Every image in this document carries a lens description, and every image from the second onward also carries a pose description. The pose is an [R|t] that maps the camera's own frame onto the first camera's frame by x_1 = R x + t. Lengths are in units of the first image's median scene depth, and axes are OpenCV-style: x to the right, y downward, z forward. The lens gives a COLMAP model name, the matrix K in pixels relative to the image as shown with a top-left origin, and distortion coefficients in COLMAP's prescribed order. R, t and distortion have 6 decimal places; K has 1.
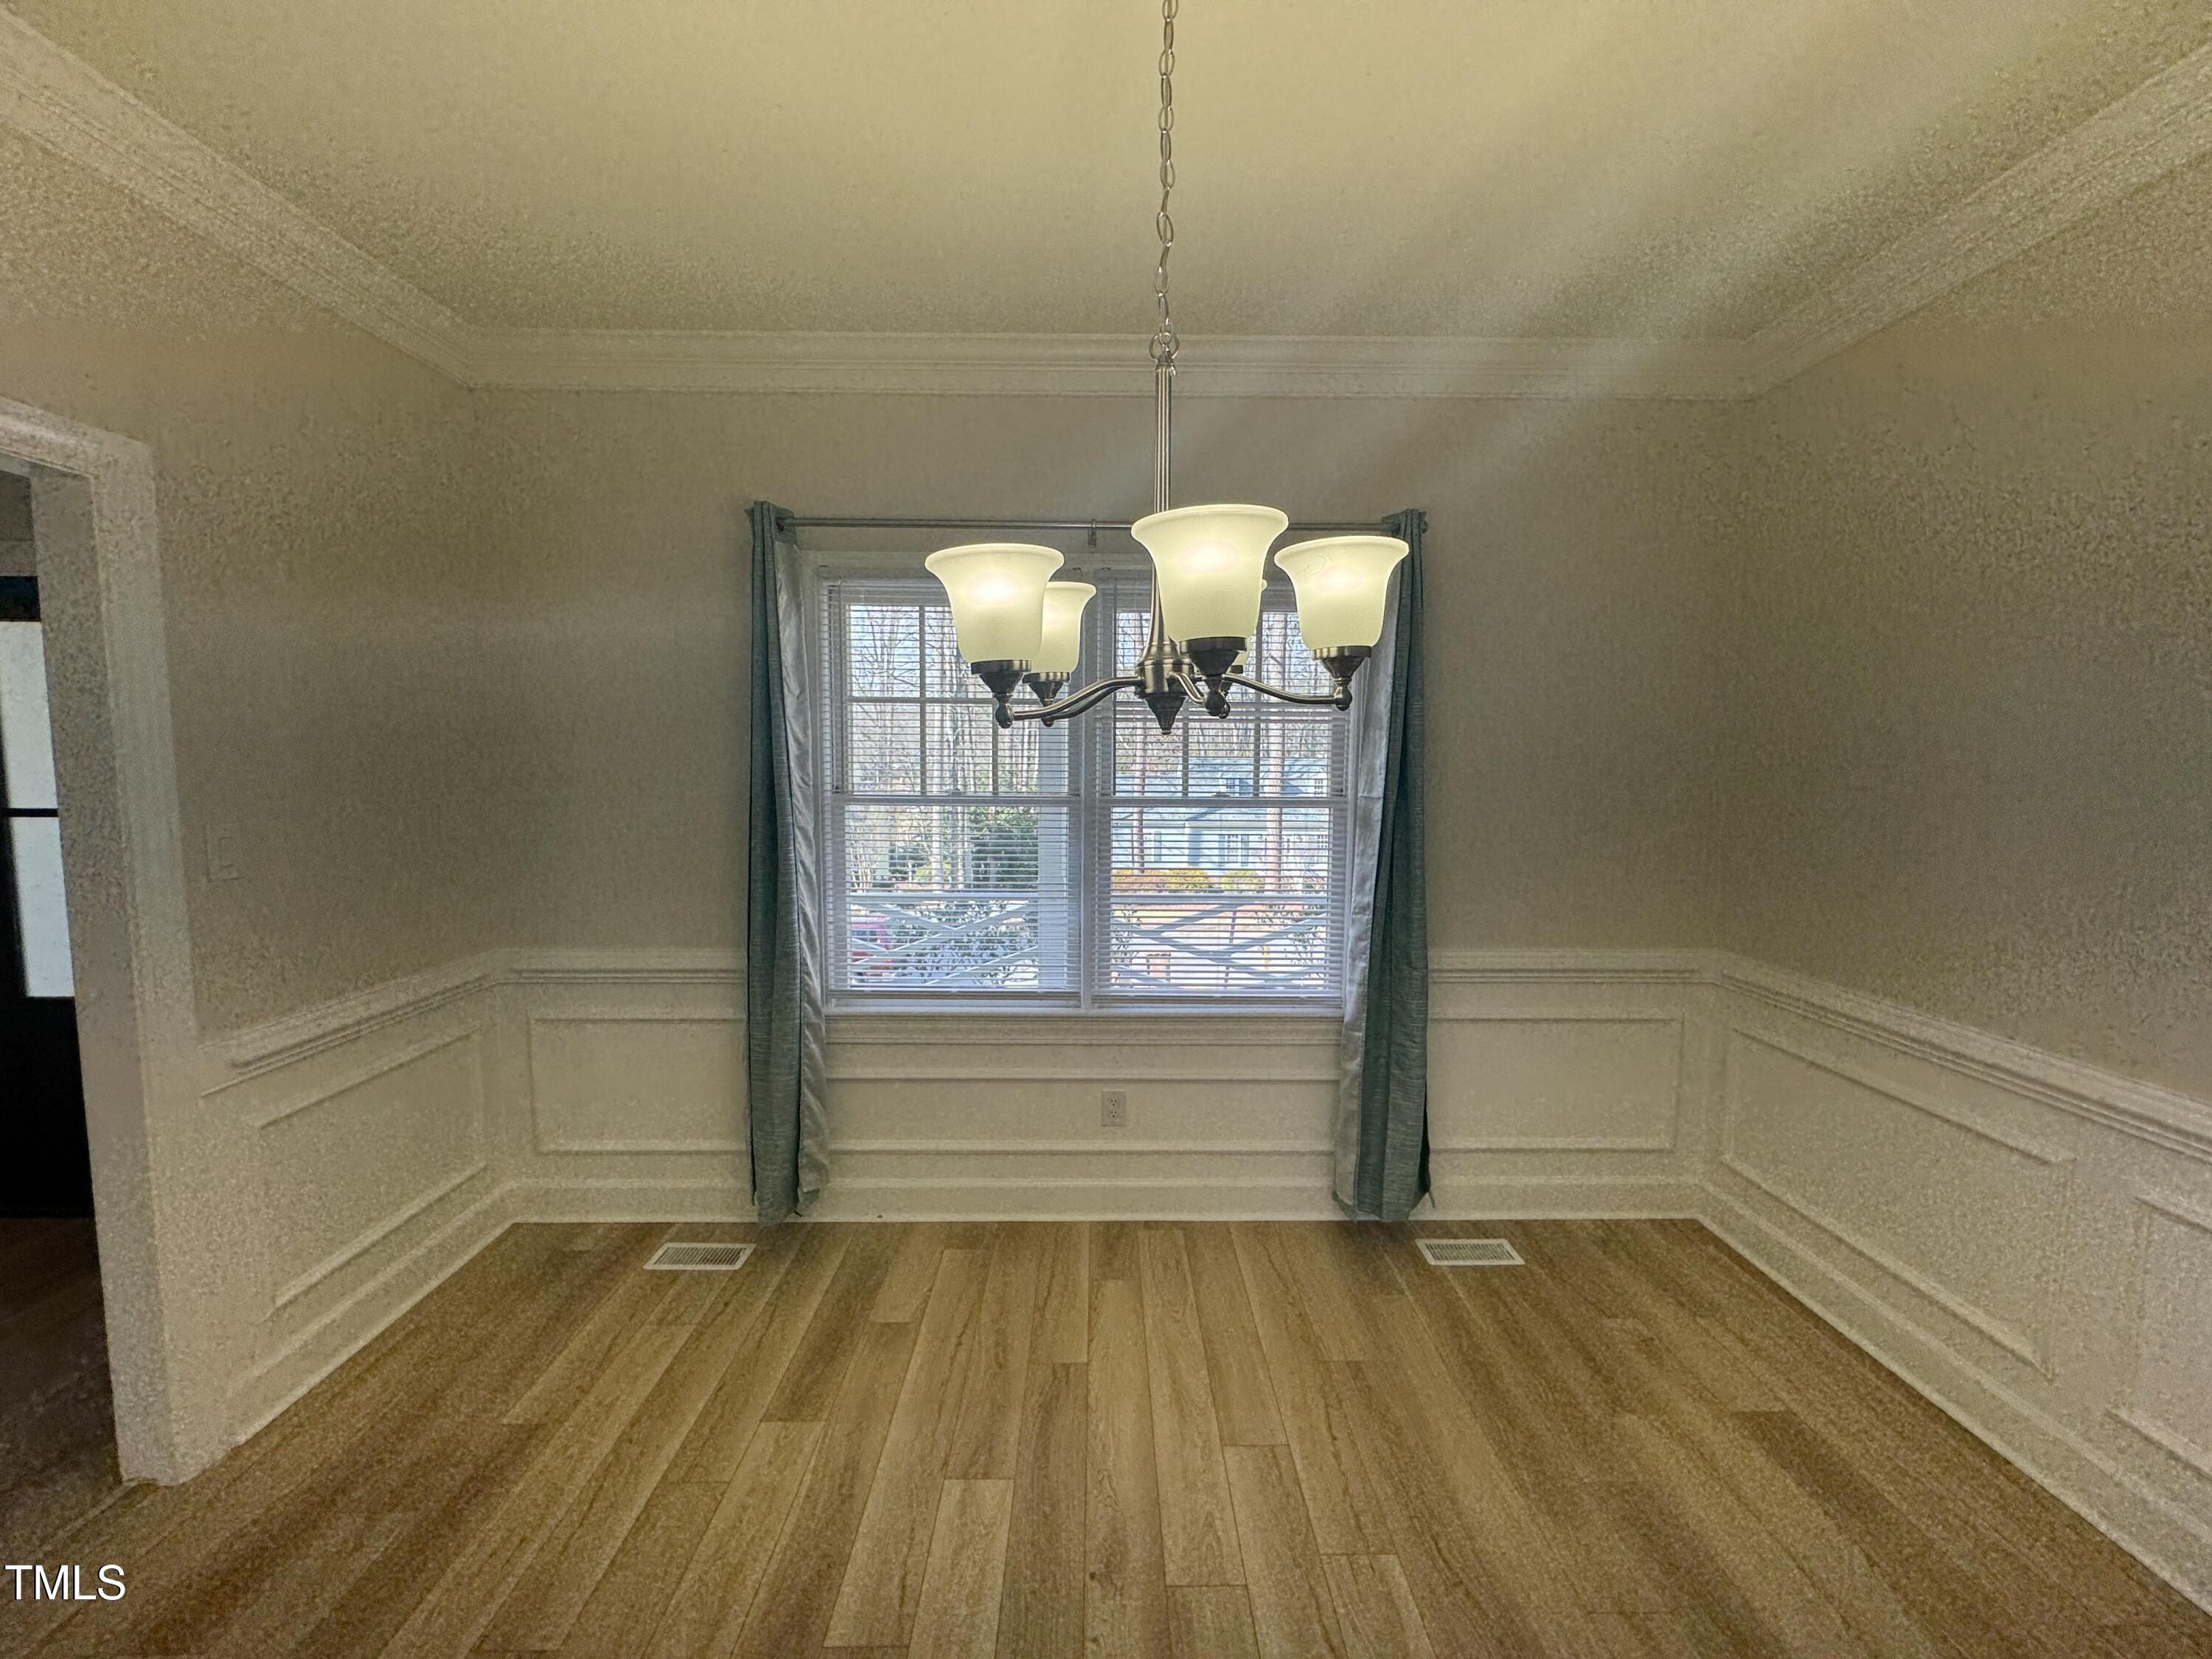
lens RADIAL K [[887.9, 0, 1103.9], [0, 887.9, 827.2], [0, 0, 1]] dist [-0.003483, -0.000457]
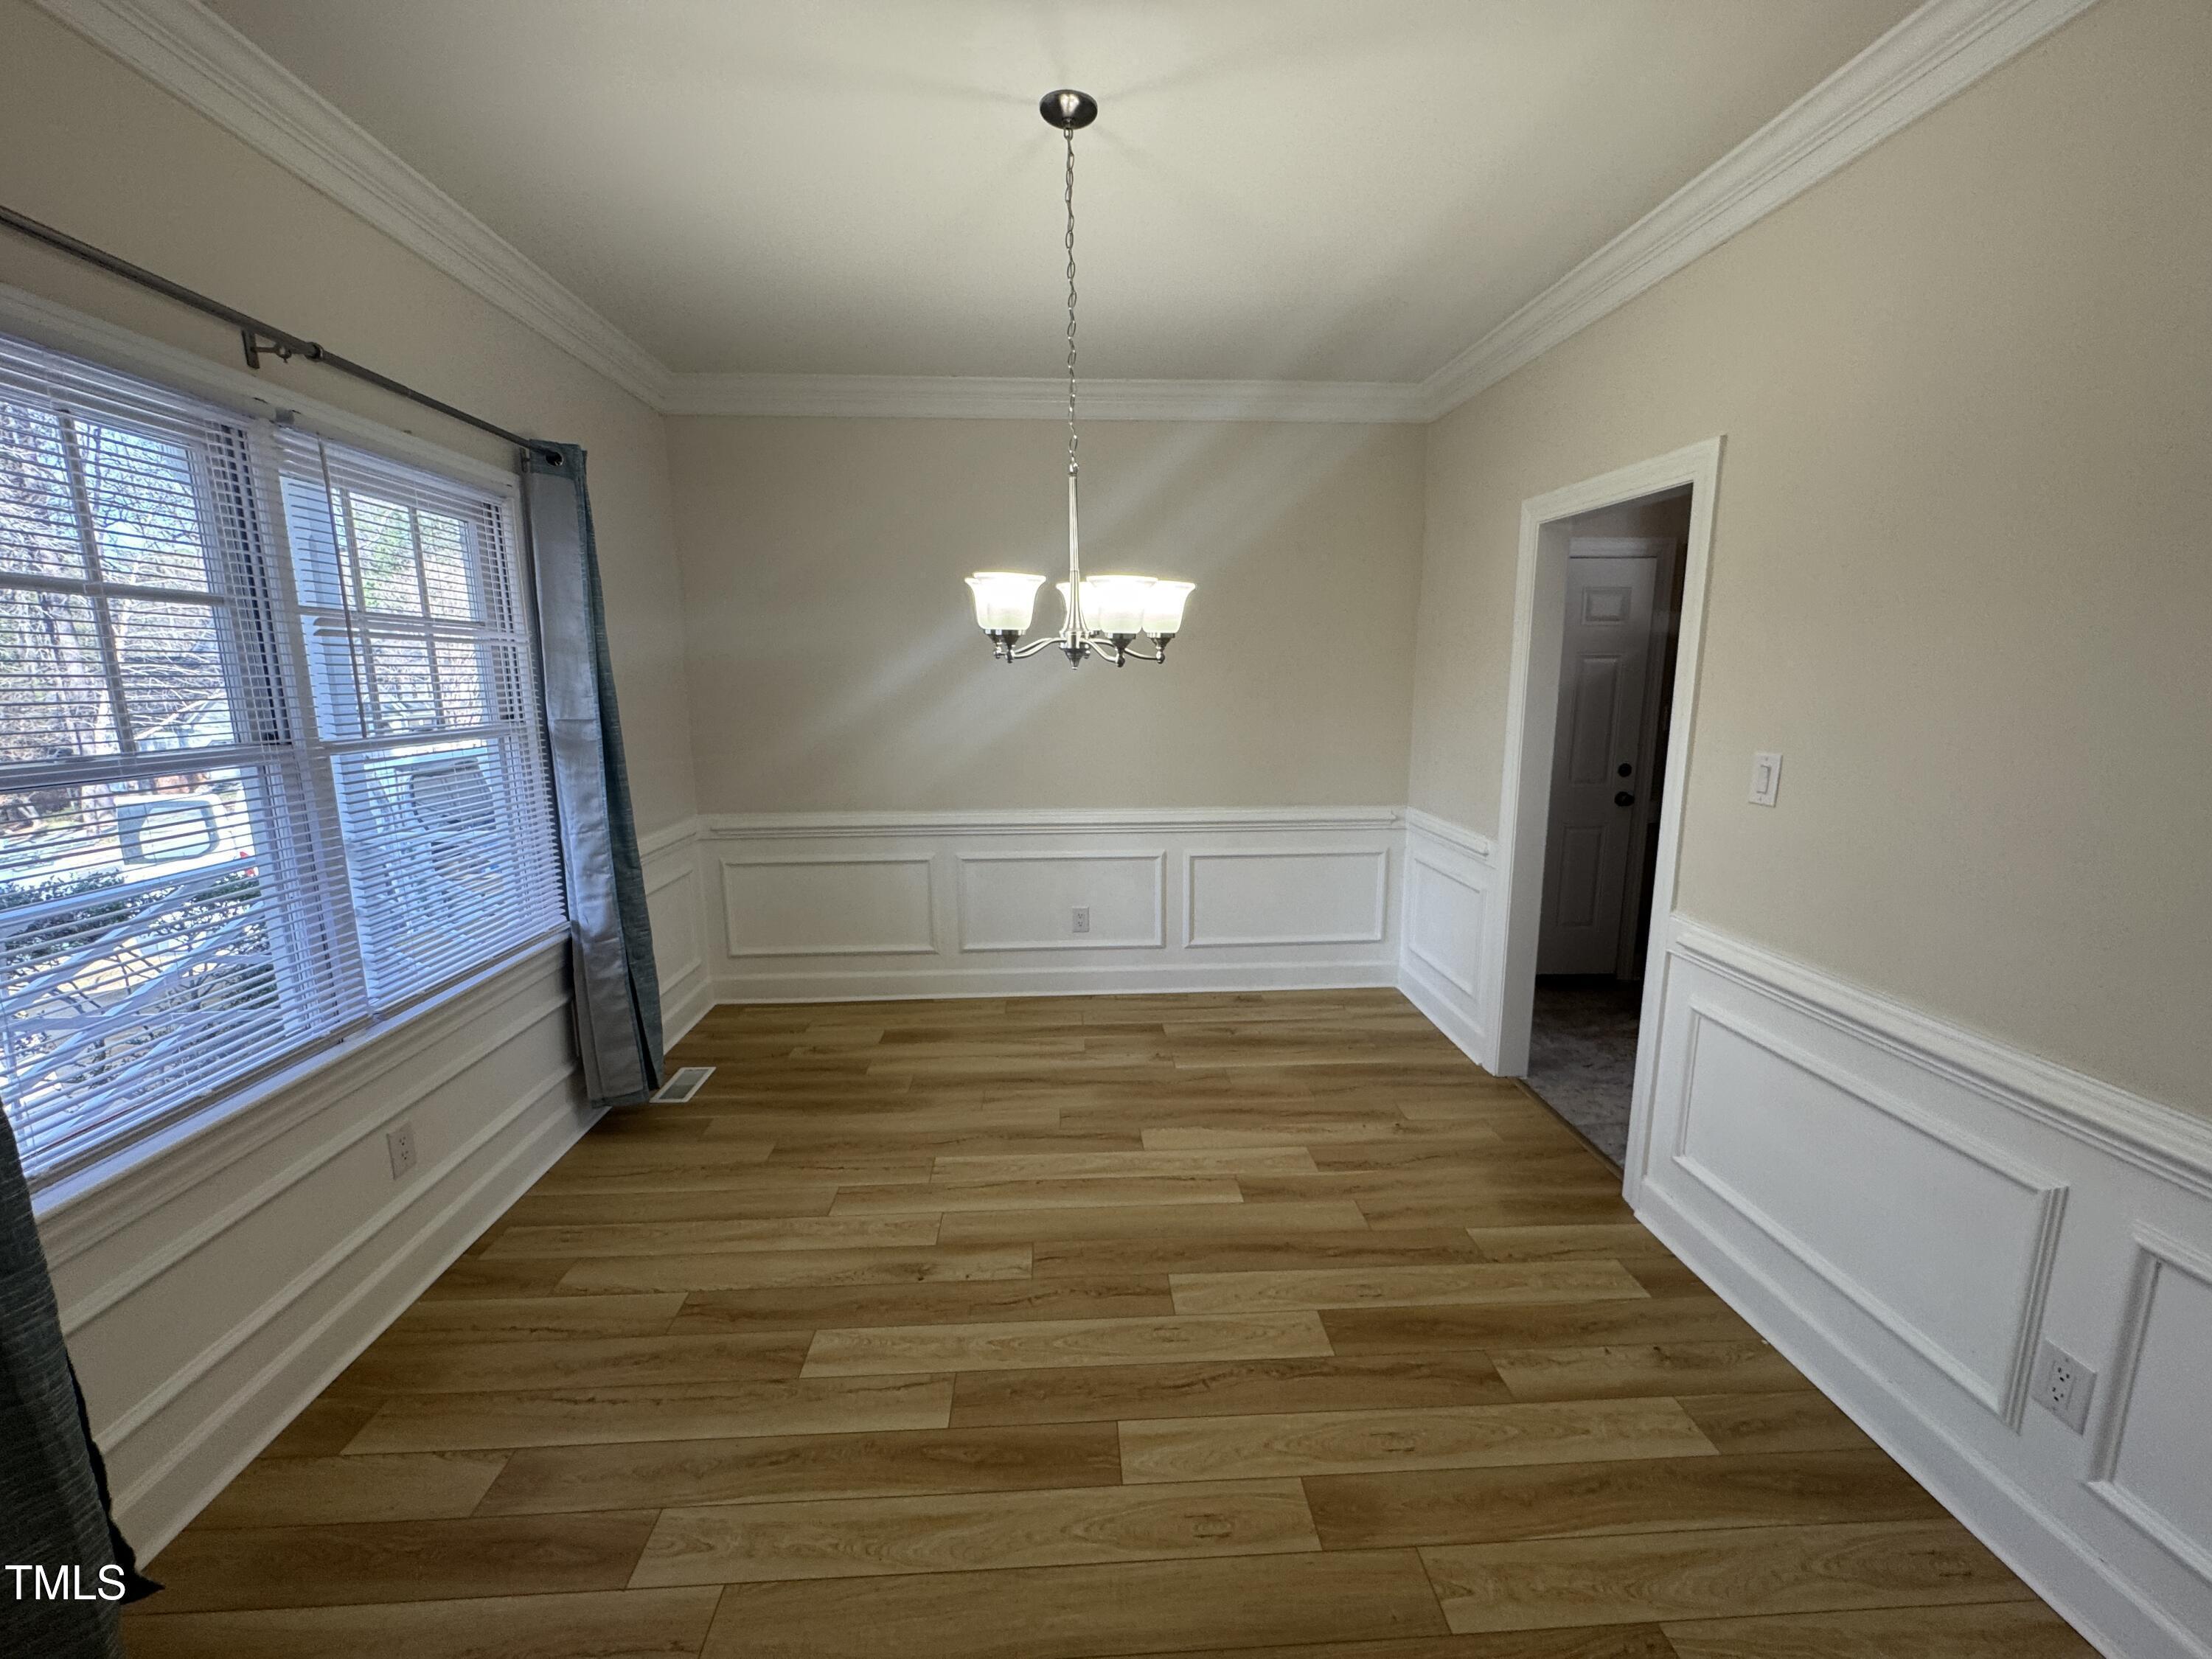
lens RADIAL K [[887.9, 0, 1103.9], [0, 887.9, 827.2], [0, 0, 1]] dist [-0.003483, -0.000457]
pose [[-0.046229, -0.176266, 0.983256, -0.949410], [0.087641, 0.979798, 0.179766, -0.053747], [-0.995079, 0.094484, -0.029847, 0.518157]]
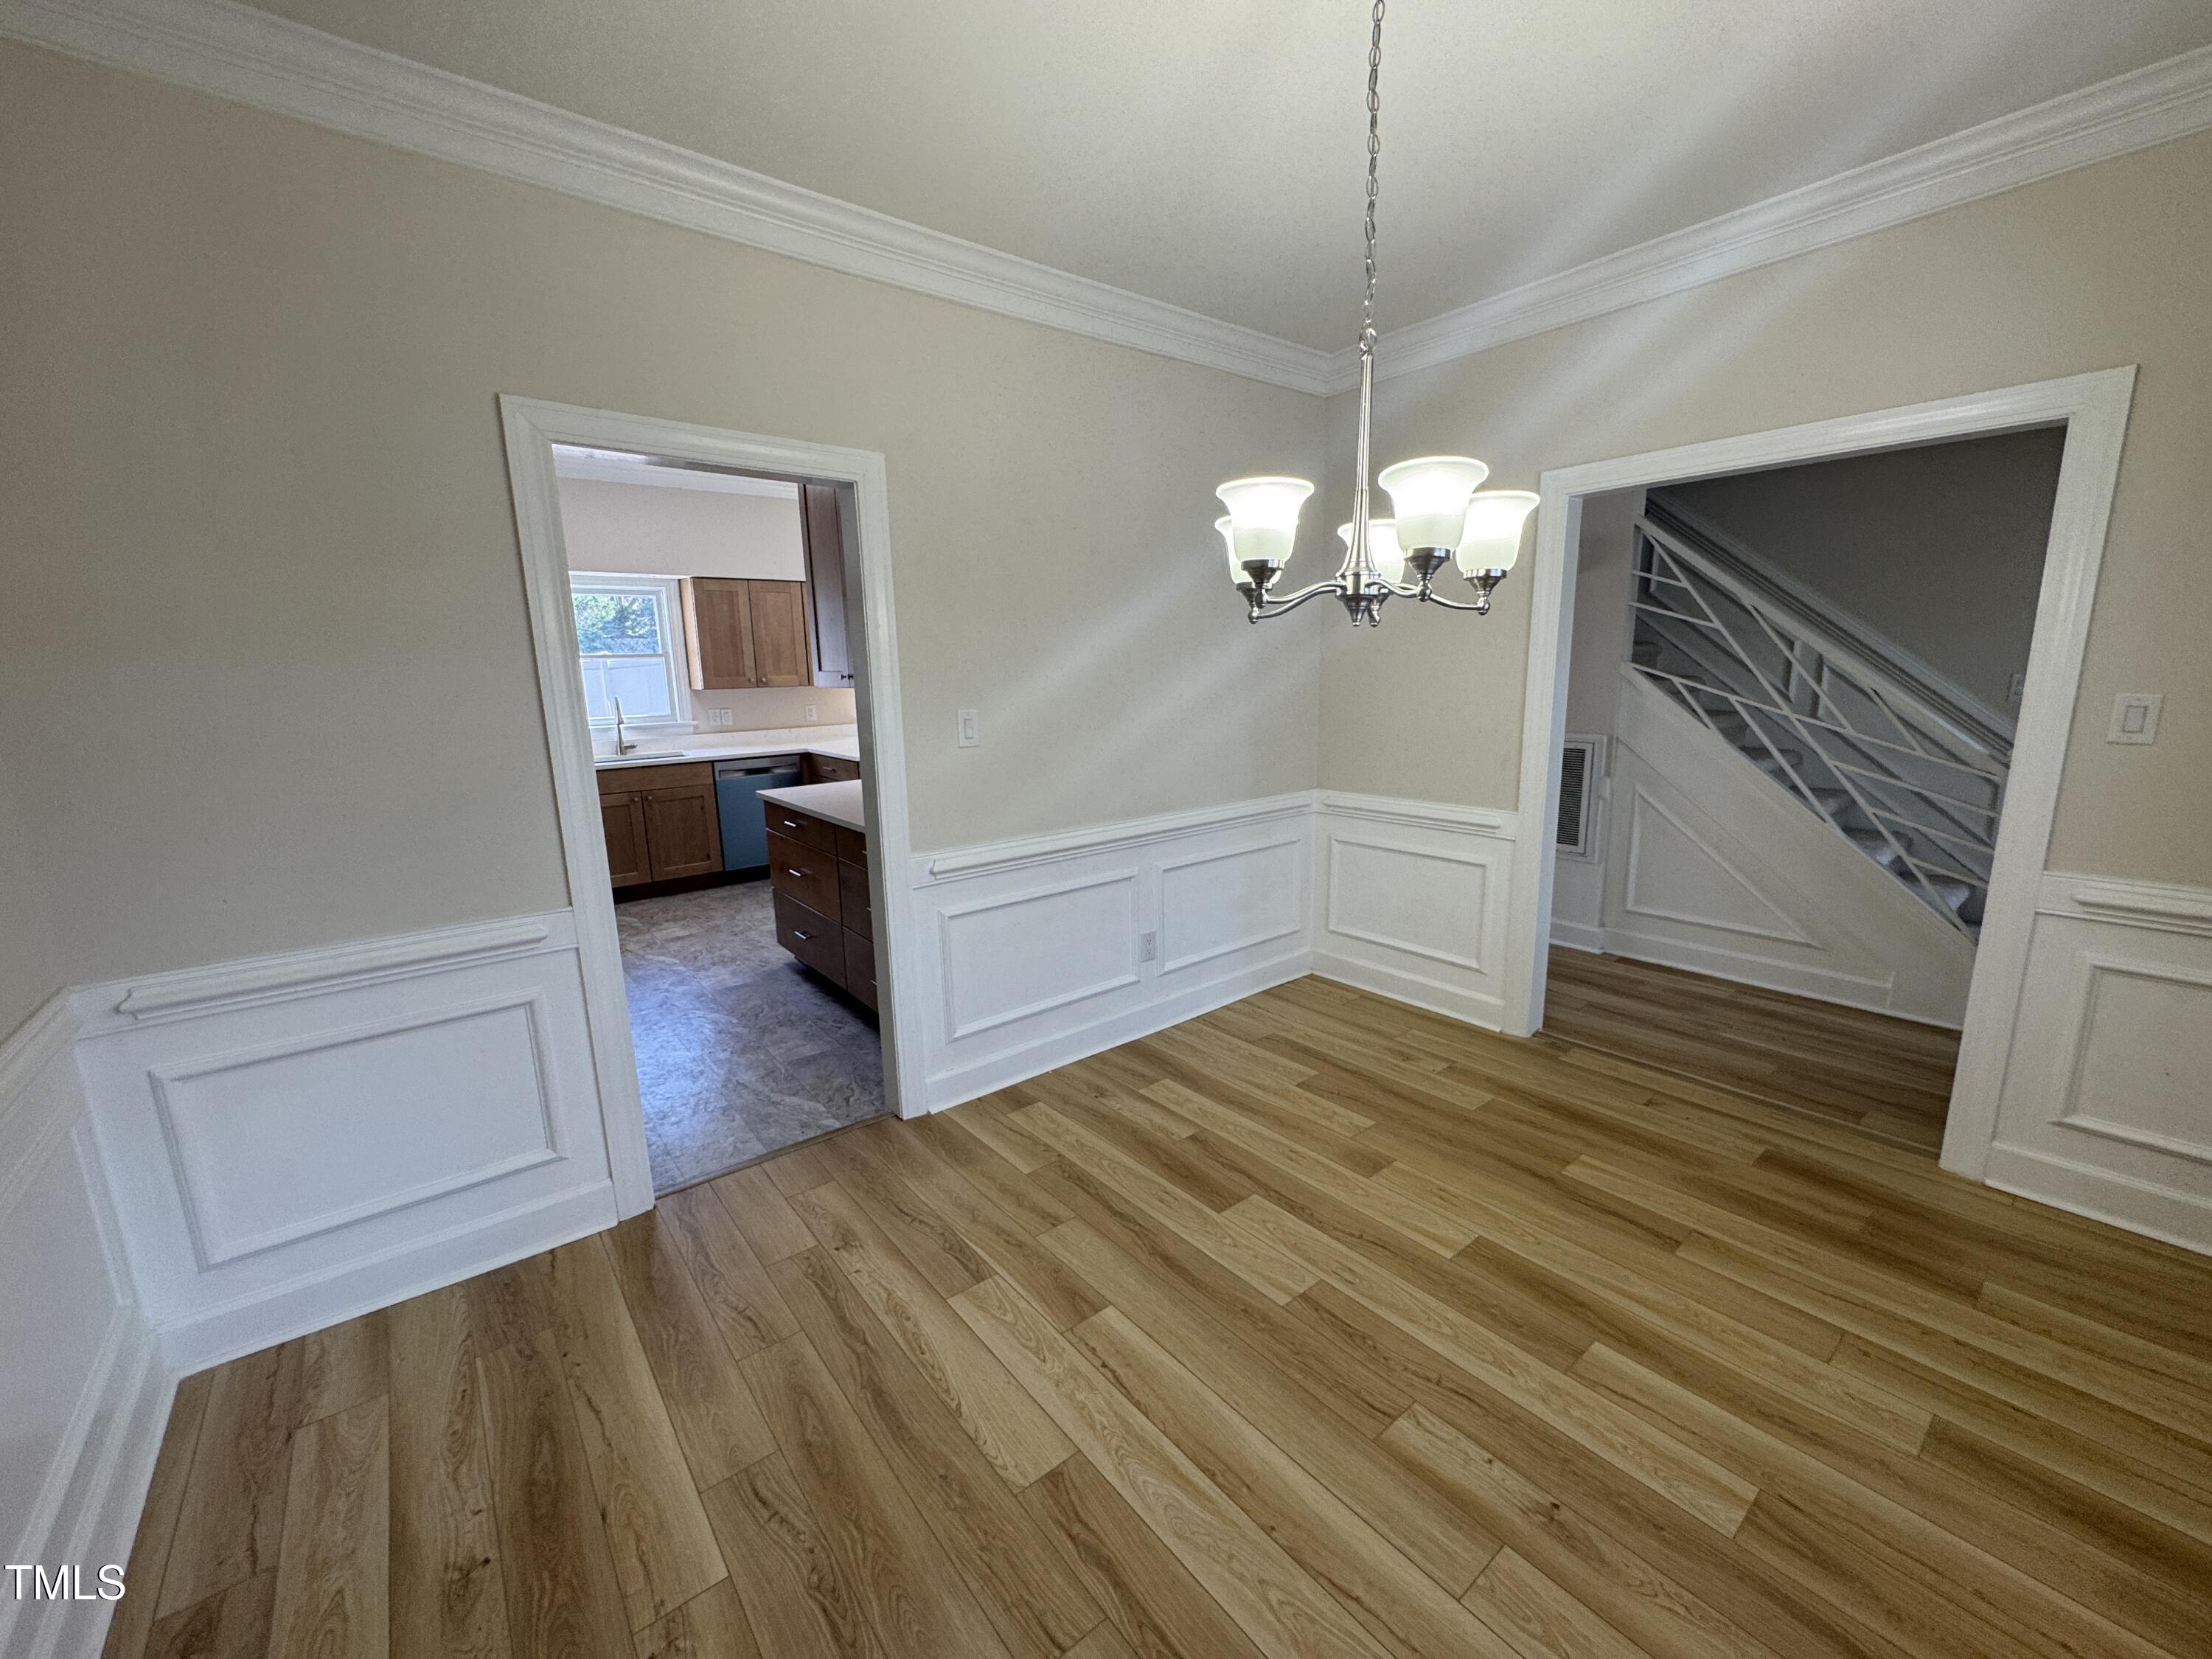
lens RADIAL K [[887.9, 0, 1103.9], [0, 887.9, 827.2], [0, 0, 1]] dist [-0.003483, -0.000457]
pose [[-0.784978, 0.127658, -0.606228, 0.642822], [-0.032198, 0.968811, 0.245702, -0.062450], [0.618686, 0.212390, -0.756385, 0.949806]]
